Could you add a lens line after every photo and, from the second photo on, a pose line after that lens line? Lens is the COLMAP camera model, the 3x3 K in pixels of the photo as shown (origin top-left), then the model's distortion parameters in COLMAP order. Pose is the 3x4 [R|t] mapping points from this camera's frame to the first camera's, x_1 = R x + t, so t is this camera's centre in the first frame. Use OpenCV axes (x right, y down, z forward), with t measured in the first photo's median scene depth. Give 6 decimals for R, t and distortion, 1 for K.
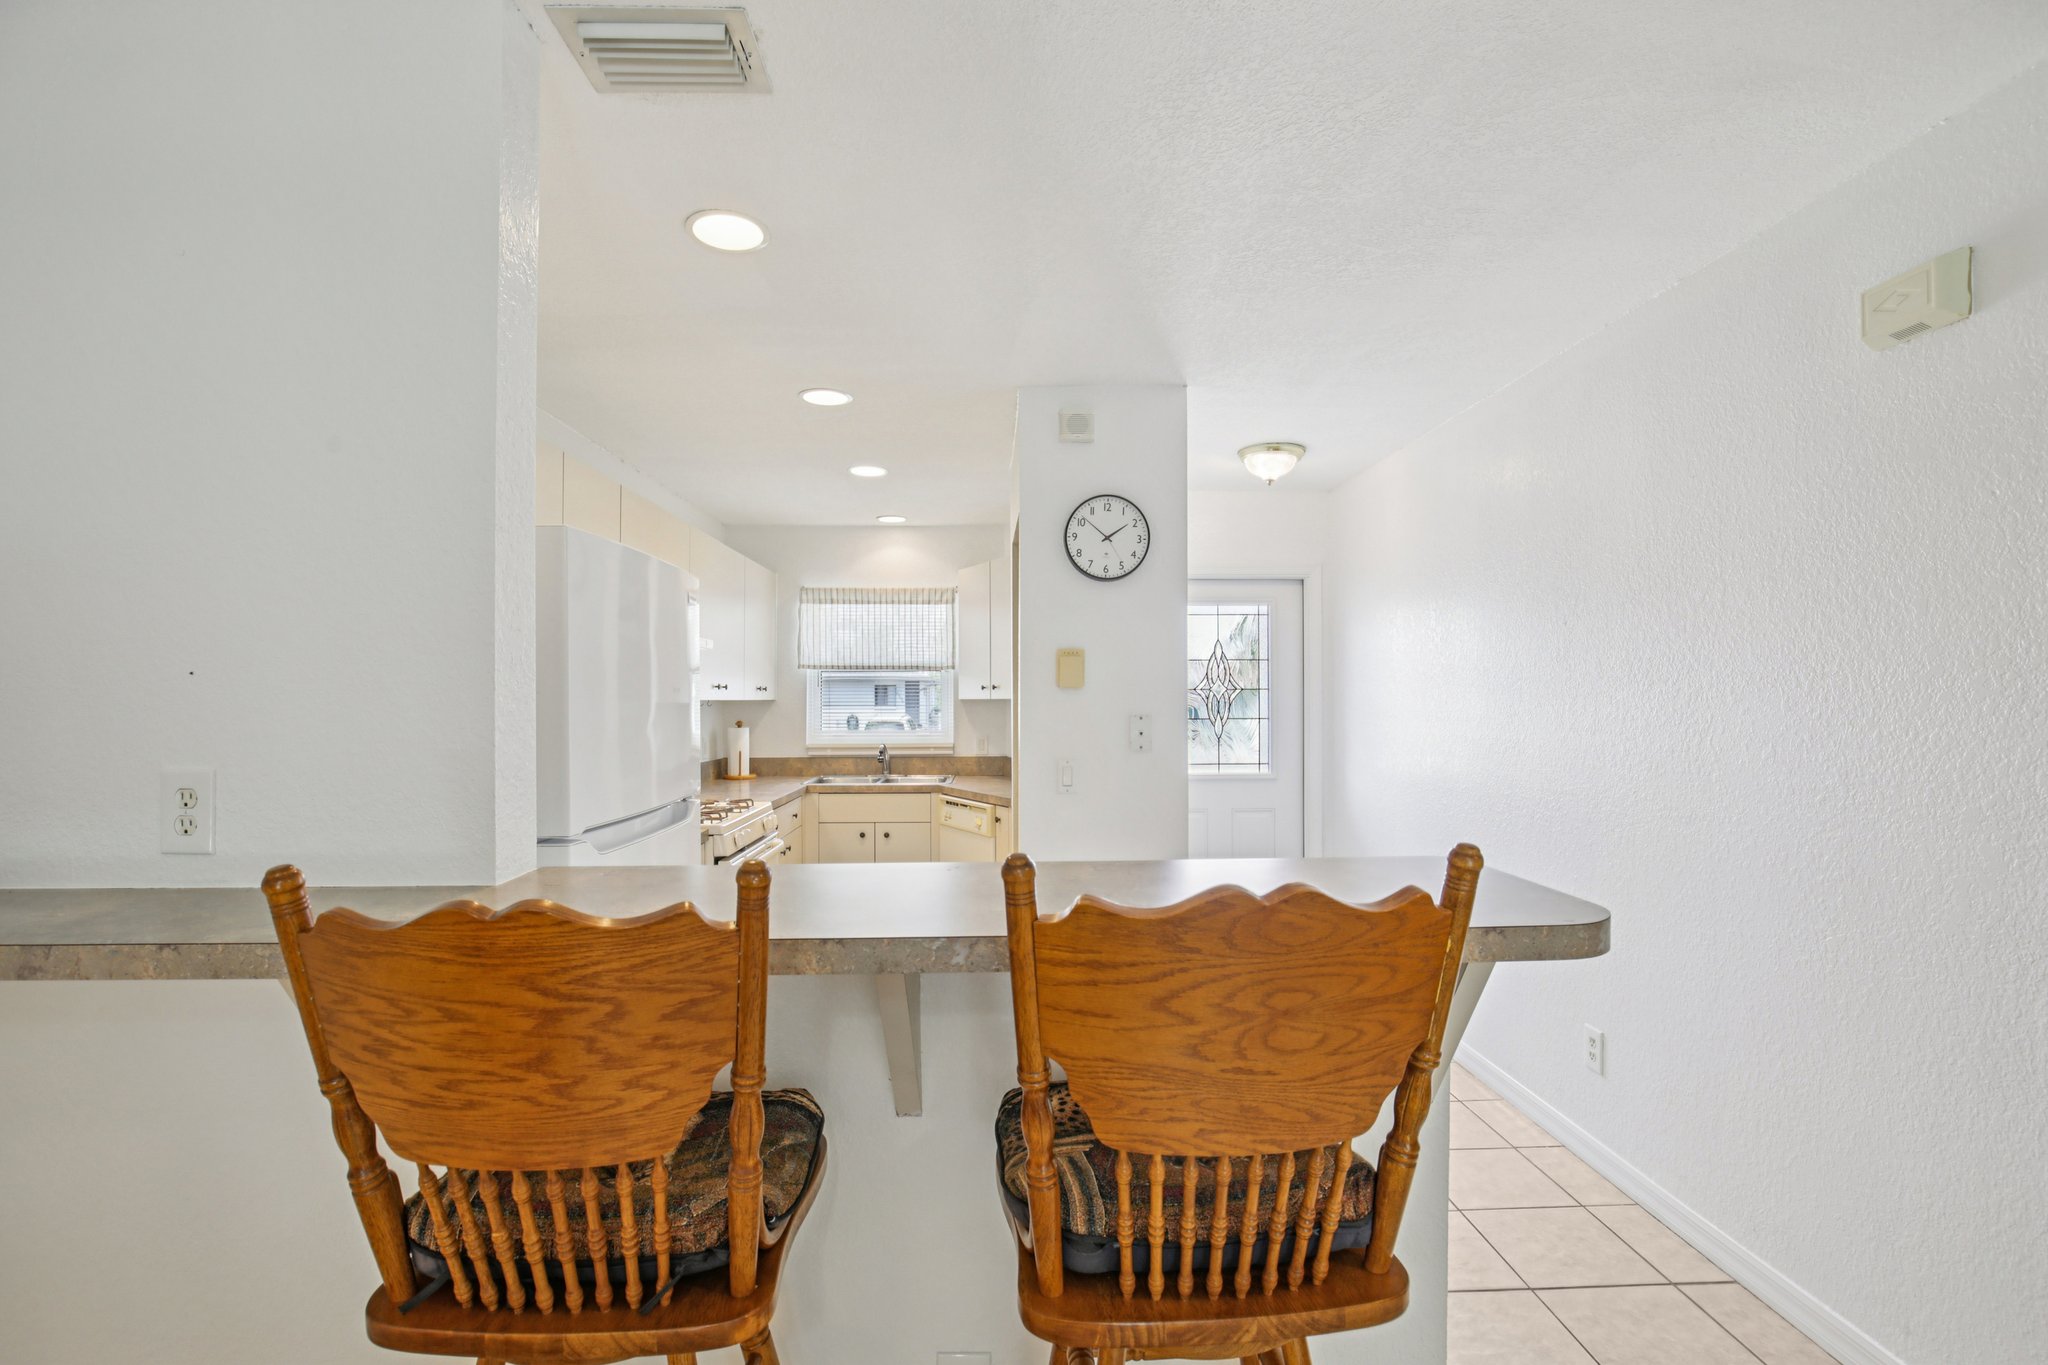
lens RADIAL K [[935.2, 0, 1025.6], [0, 935.2, 684.4], [0, 0, 1]] dist [-0.025981, 0.000538]
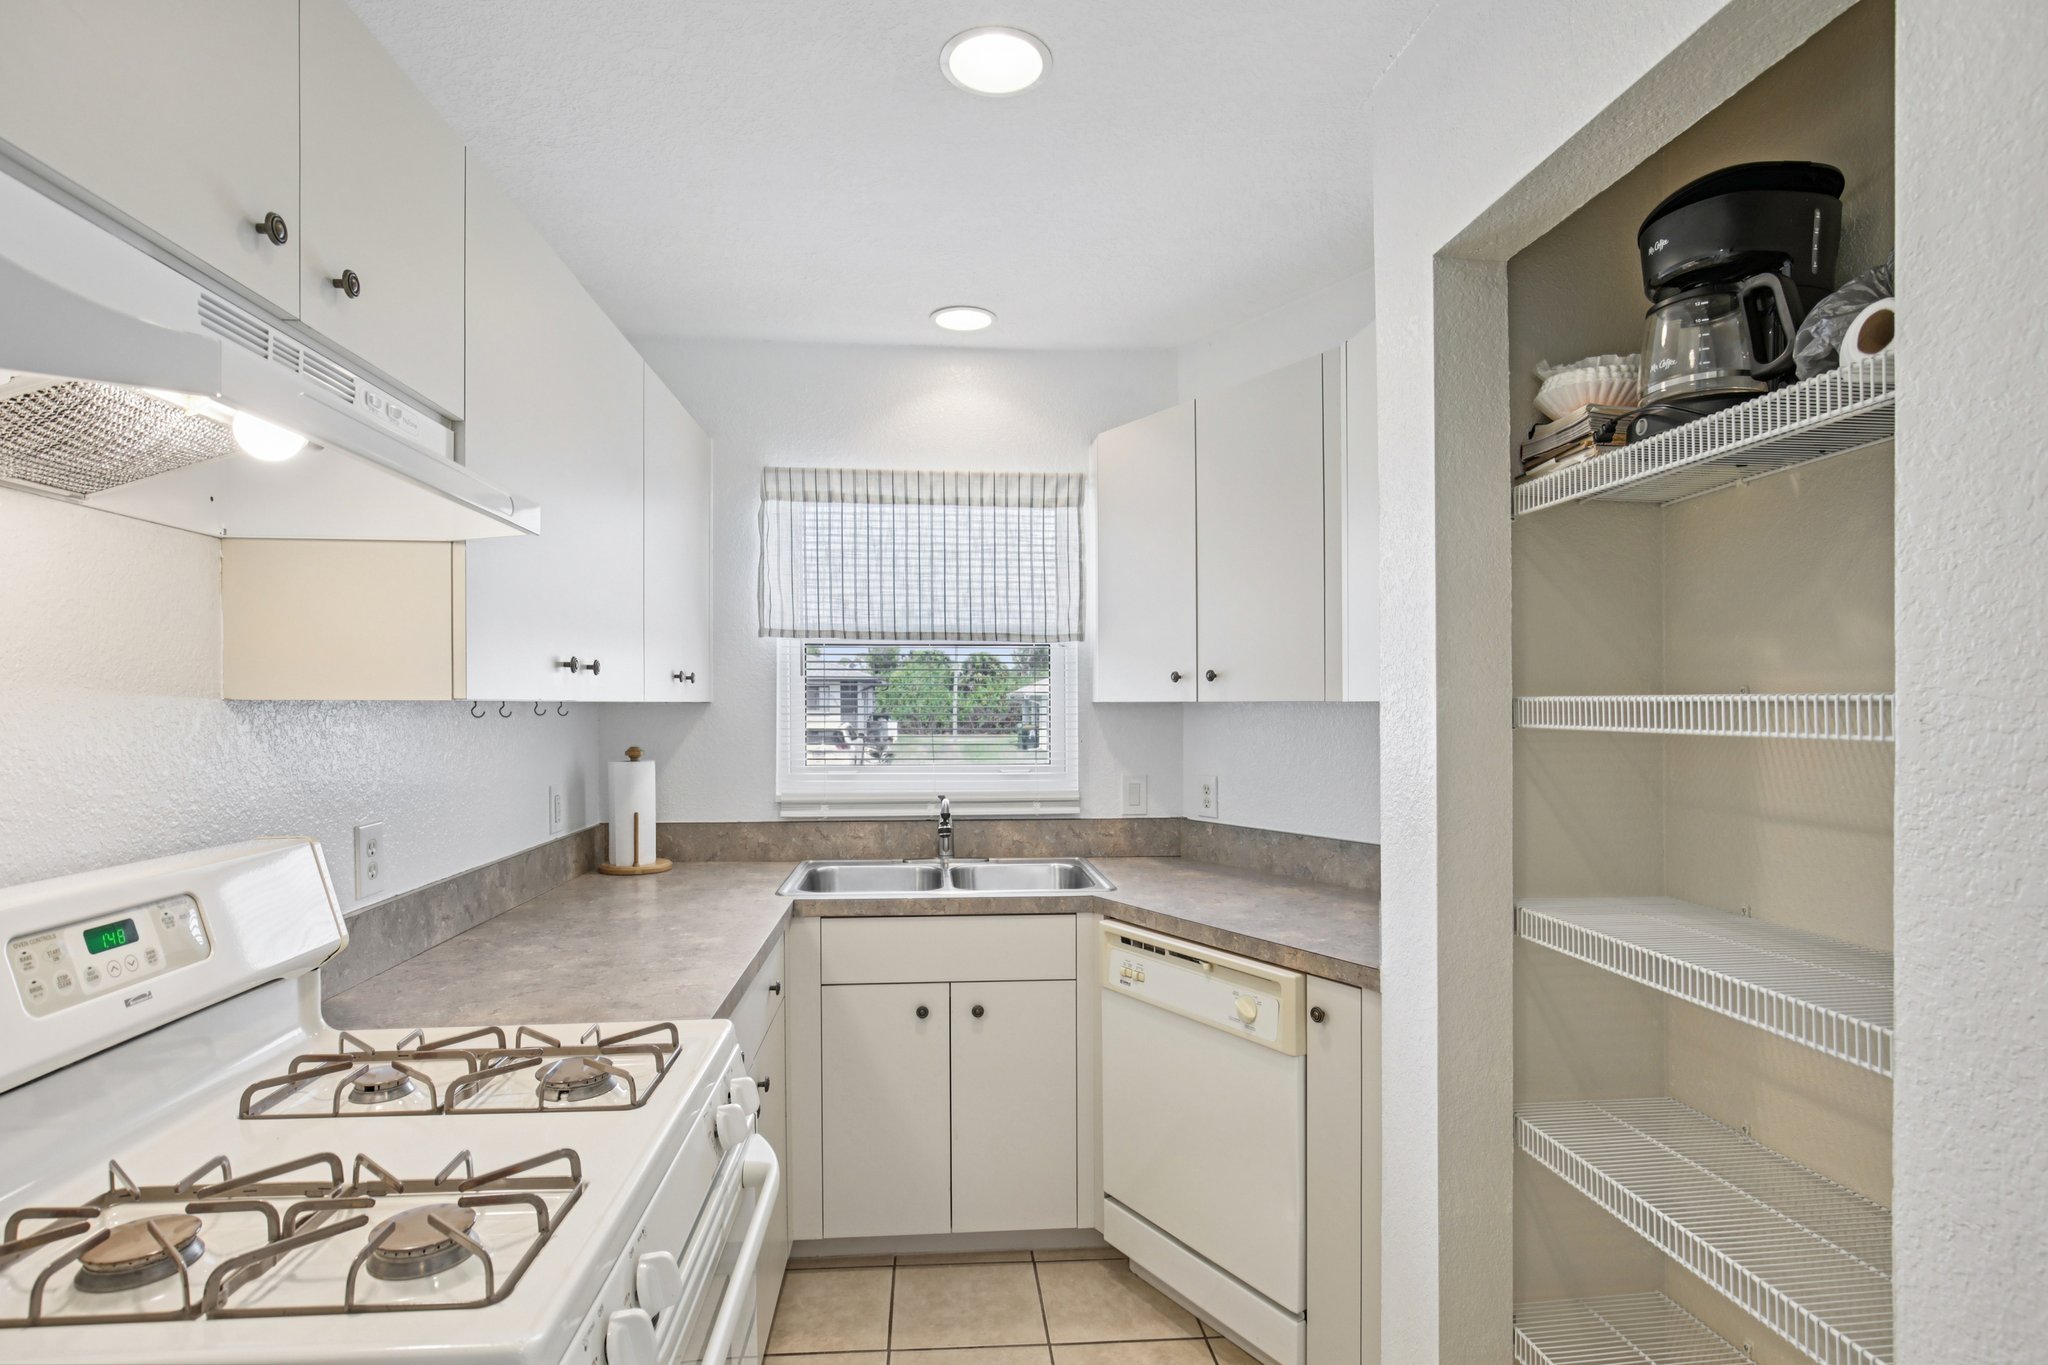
lens RADIAL K [[1030.7, 0, 1024.1], [0, 1030.7, 718.9], [0, 0, 1]] dist [-0.013281, 0.000180]
pose [[0.998115, 0.003791, 0.061259, -0.146188], [-0.005703, 0.999501, 0.031064, 0.008164], [-0.061111, -0.031355, 0.997638, 0.483587]]
